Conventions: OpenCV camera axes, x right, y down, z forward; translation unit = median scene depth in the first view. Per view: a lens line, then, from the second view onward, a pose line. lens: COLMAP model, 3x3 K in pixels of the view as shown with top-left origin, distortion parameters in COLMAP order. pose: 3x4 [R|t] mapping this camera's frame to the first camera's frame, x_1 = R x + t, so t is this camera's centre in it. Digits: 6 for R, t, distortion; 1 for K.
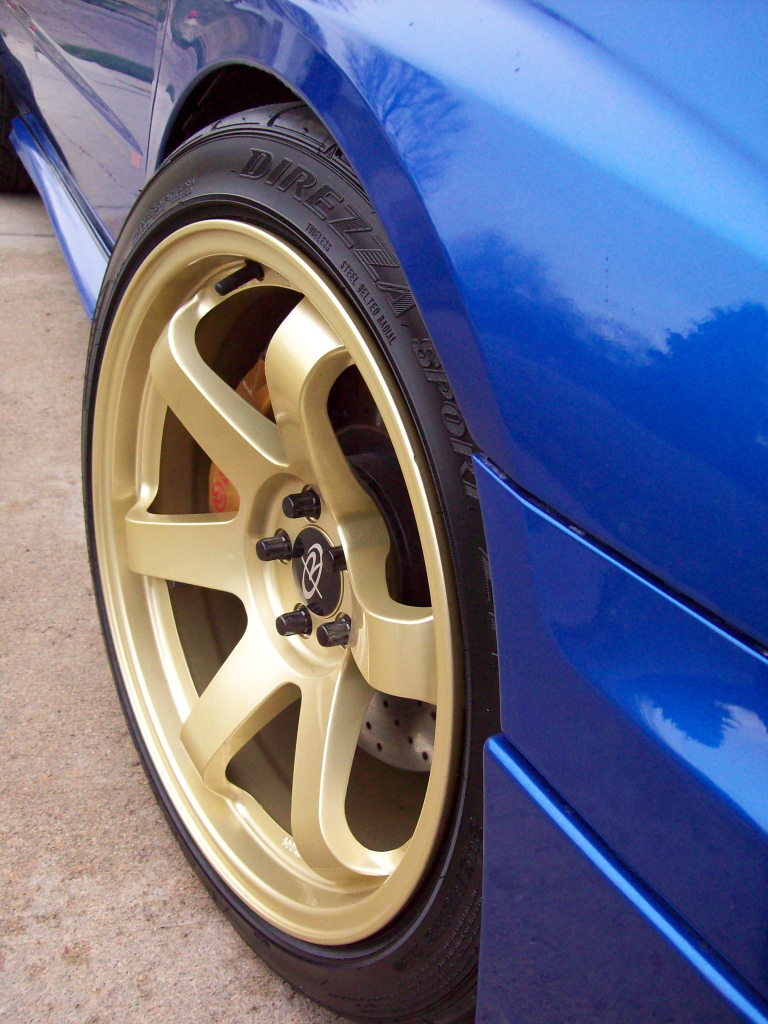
lens RADIAL K [[1074.6, 0, 384.0], [0, 1074.6, 512.0], [0, 0, 1]] dist [-0.111869, 0.038142]
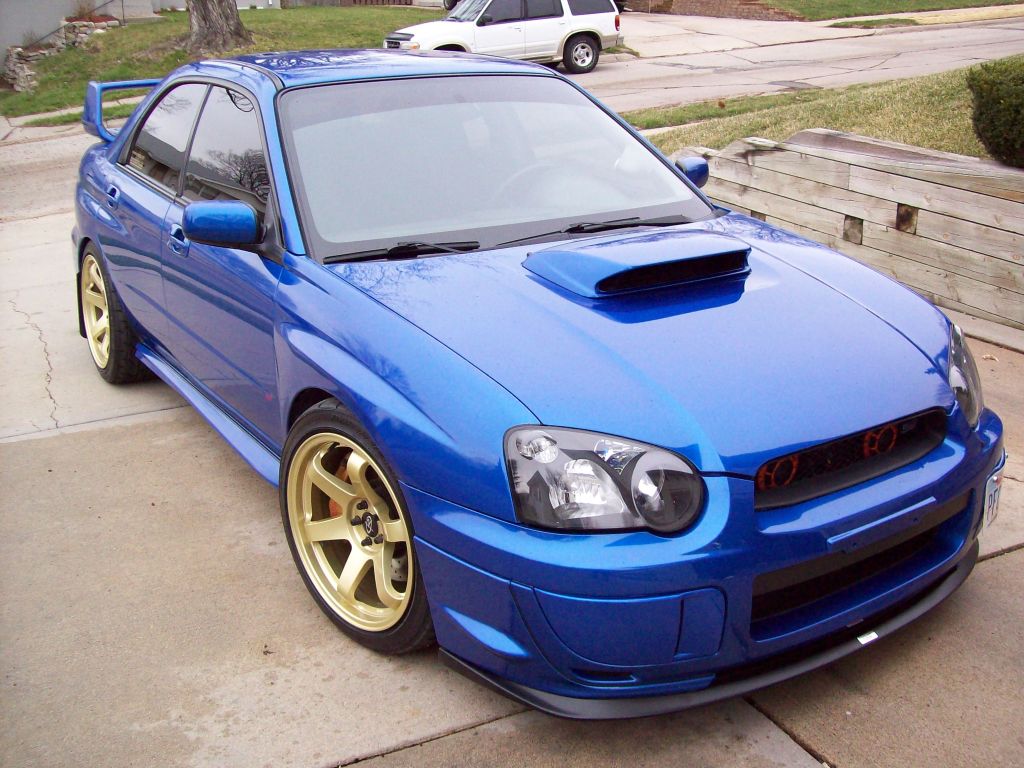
lens RADIAL K [[1074.6, 0, 512.0], [0, 1074.6, 384.0], [0, 0, 1]] dist [-0.111869, 0.038142]
pose [[0.973374, -0.197282, 0.116716, 0.064931], [0.212966, 0.966666, -0.142136, 0.201319], [-0.084785, 0.163208, 0.982942, -2.400099]]
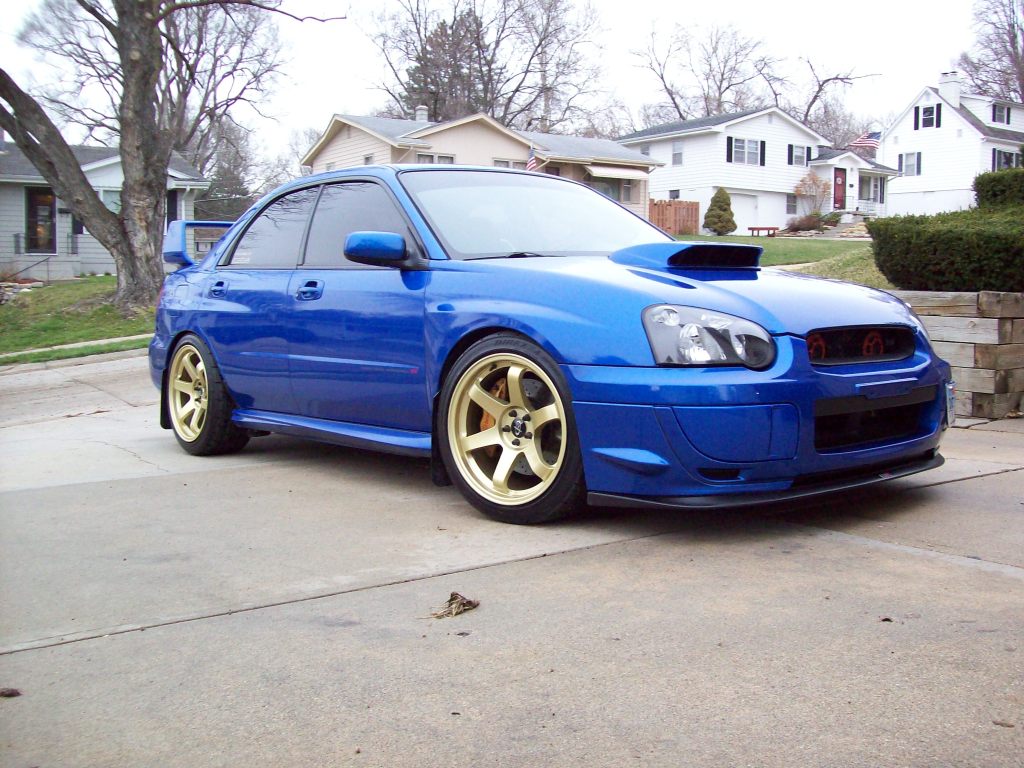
lens RADIAL K [[1074.6, 0, 512.0], [0, 1074.6, 384.0], [0, 0, 1]] dist [-0.111869, 0.038142]
pose [[0.946669, -0.187439, 0.262076, -1.244269], [0.275012, 0.893856, -0.354103, 1.491531], [-0.167886, 0.407293, 0.897734, -3.141756]]
